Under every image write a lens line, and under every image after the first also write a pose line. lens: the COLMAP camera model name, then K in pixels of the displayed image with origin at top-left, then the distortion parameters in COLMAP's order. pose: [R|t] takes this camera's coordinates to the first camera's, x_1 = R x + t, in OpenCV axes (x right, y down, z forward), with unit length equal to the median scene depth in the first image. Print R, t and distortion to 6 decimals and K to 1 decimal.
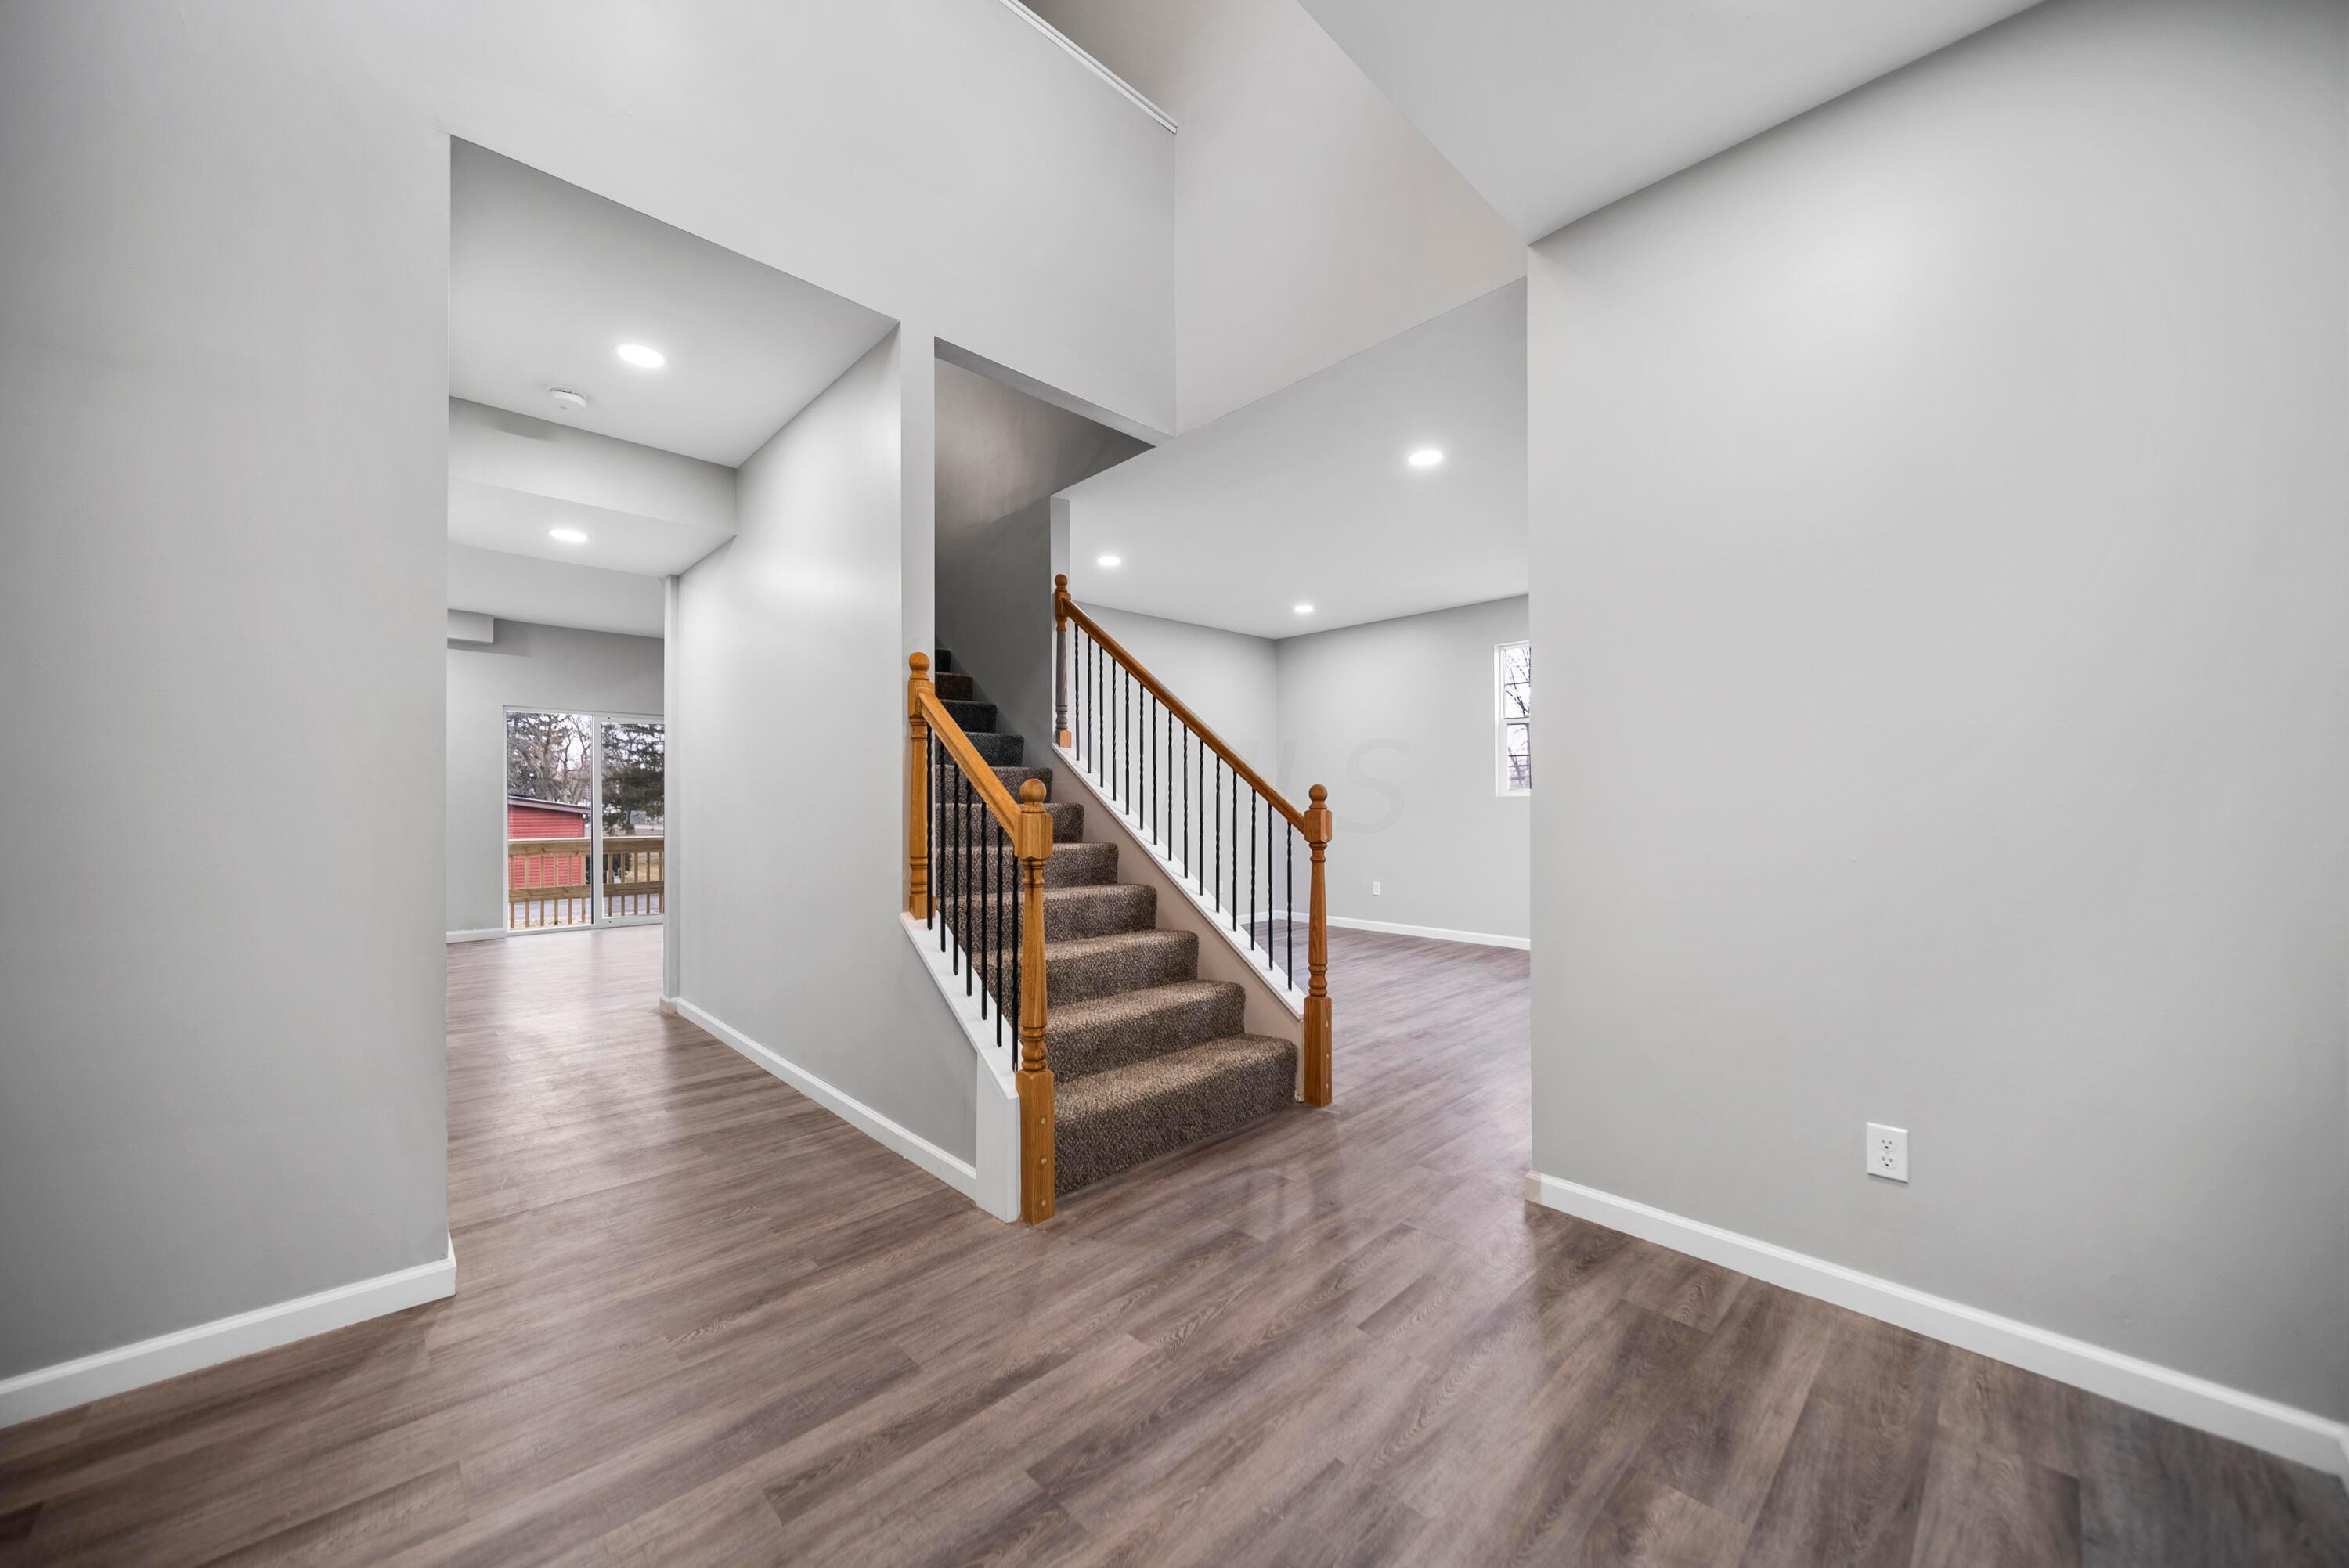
lens RADIAL K [[839.4, 0, 1172.2], [0, 839.4, 788.4], [0, 0, 1]] dist [-0.000571, -0.000277]
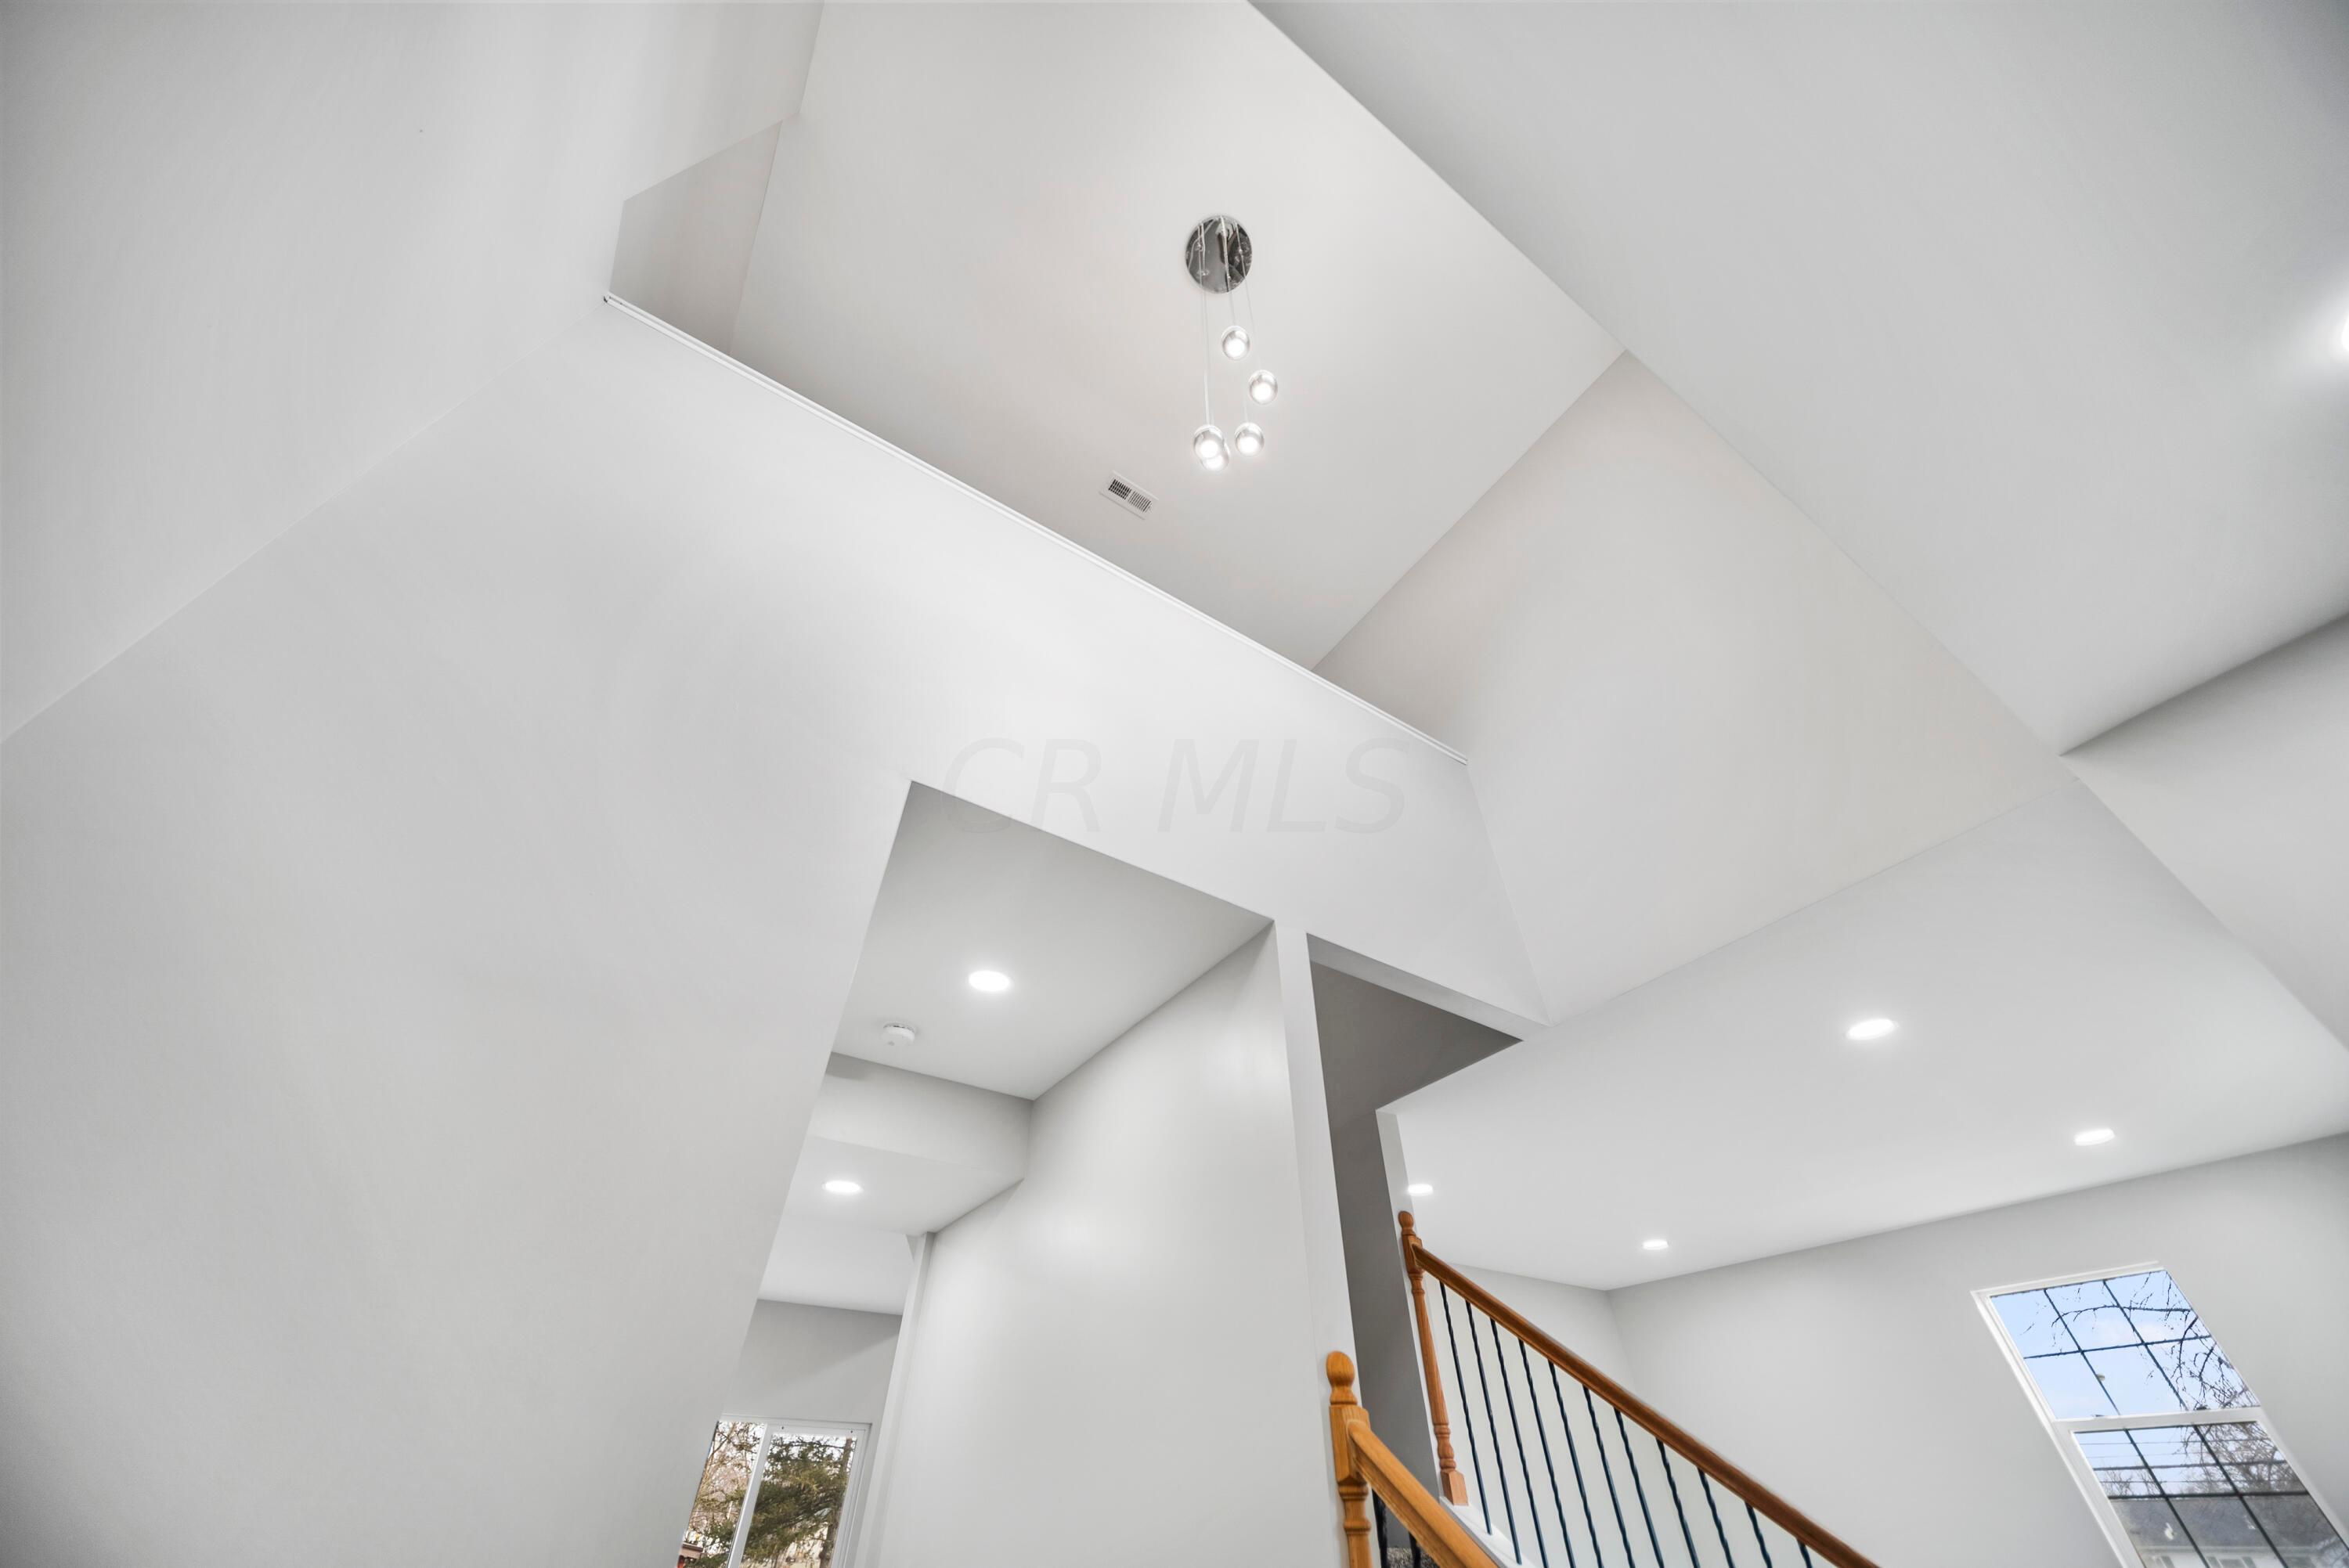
lens RADIAL K [[815.9, 0, 1183.0], [0, 815.9, 795.0], [0, 0, 1]] dist [-0.000350, -0.000021]
pose [[0.982747, -0.119029, -0.141562, -0.191637], [-0.003717, 0.752528, -0.658550, -0.048226], [0.184915, 0.647714, 0.739103, 0.160091]]
